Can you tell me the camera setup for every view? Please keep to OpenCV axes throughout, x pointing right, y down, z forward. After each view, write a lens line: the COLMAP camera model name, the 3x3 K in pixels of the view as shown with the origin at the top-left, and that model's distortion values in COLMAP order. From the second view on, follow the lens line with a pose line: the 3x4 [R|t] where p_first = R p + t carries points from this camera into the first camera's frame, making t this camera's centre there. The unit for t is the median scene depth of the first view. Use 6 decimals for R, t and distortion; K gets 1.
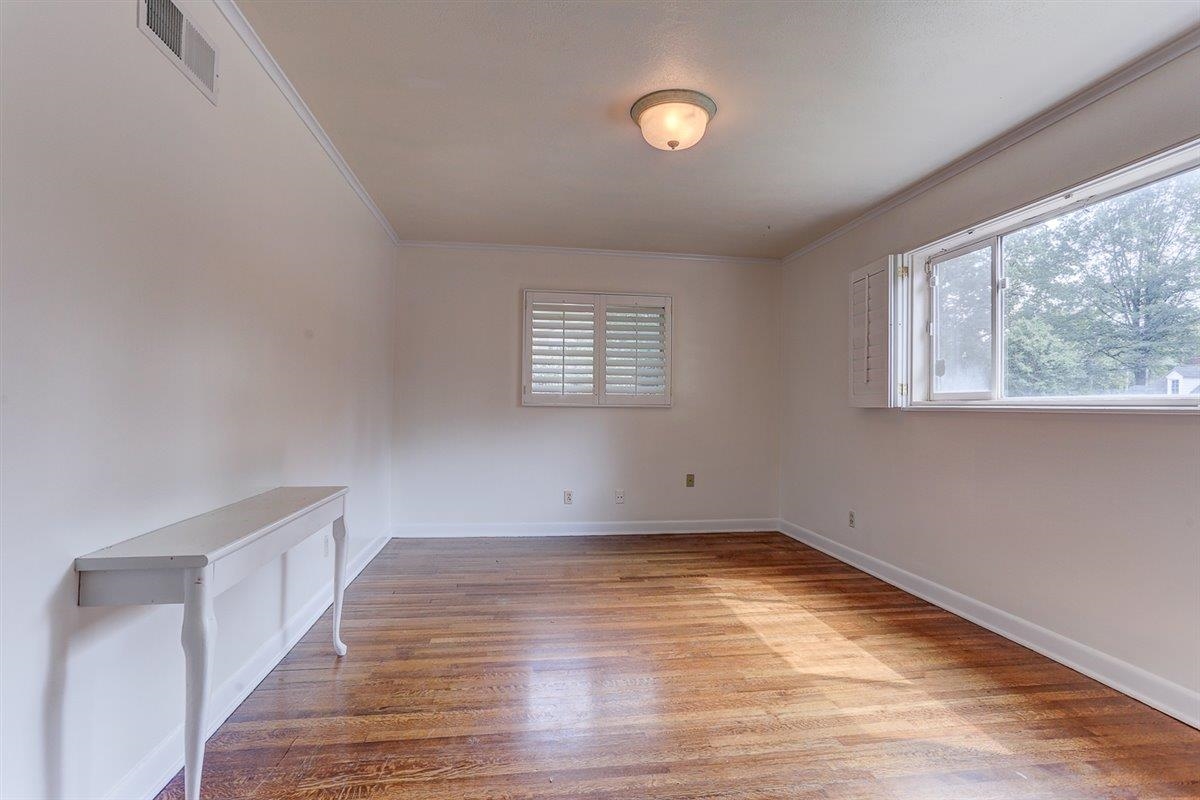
lens RADIAL K [[577.7, 0, 597.4], [0, 577.7, 386.3], [0, 0, 1]] dist [-0.073705, 0.035767]
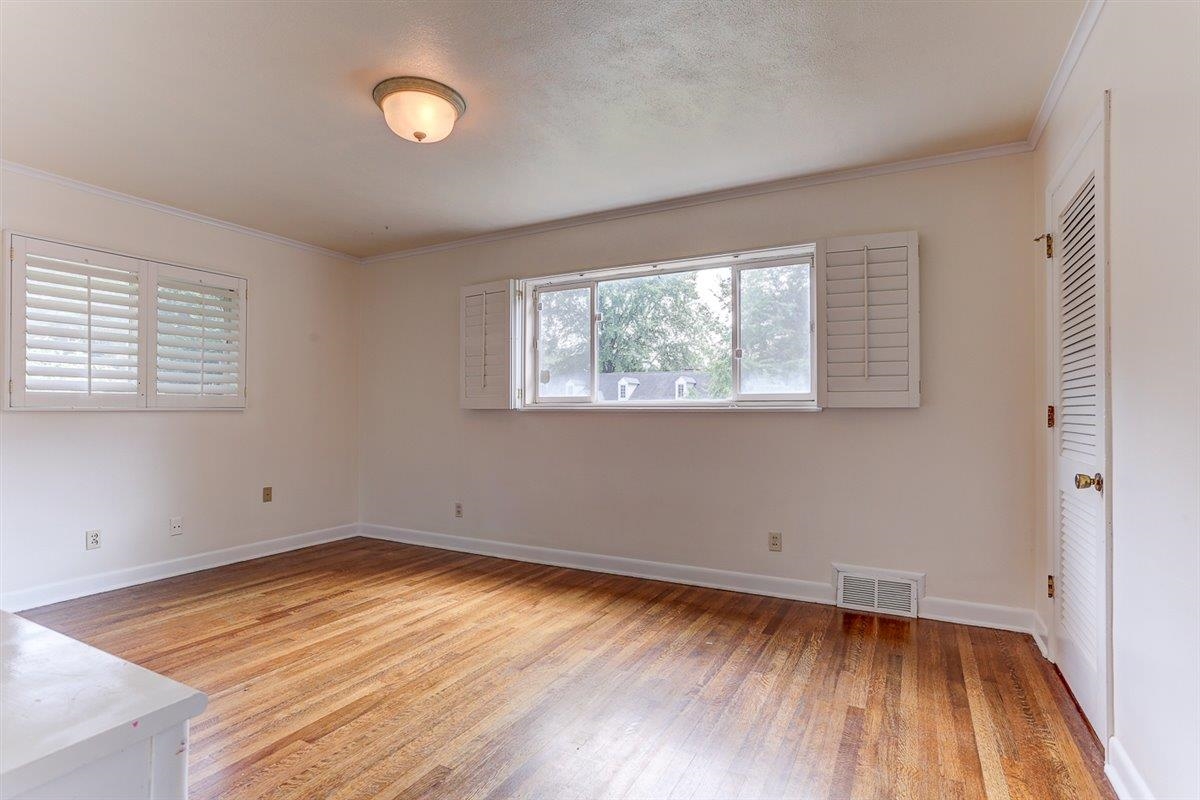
lens RADIAL K [[577.7, 0, 597.4], [0, 577.7, 386.3], [0, 0, 1]] dist [-0.073705, 0.035767]
pose [[0.596483, 0.020294, 0.802369, -0.337115], [-0.019321, 0.999754, -0.010923, 0.000428], [-0.802393, -0.008987, 0.596728, 0.140278]]
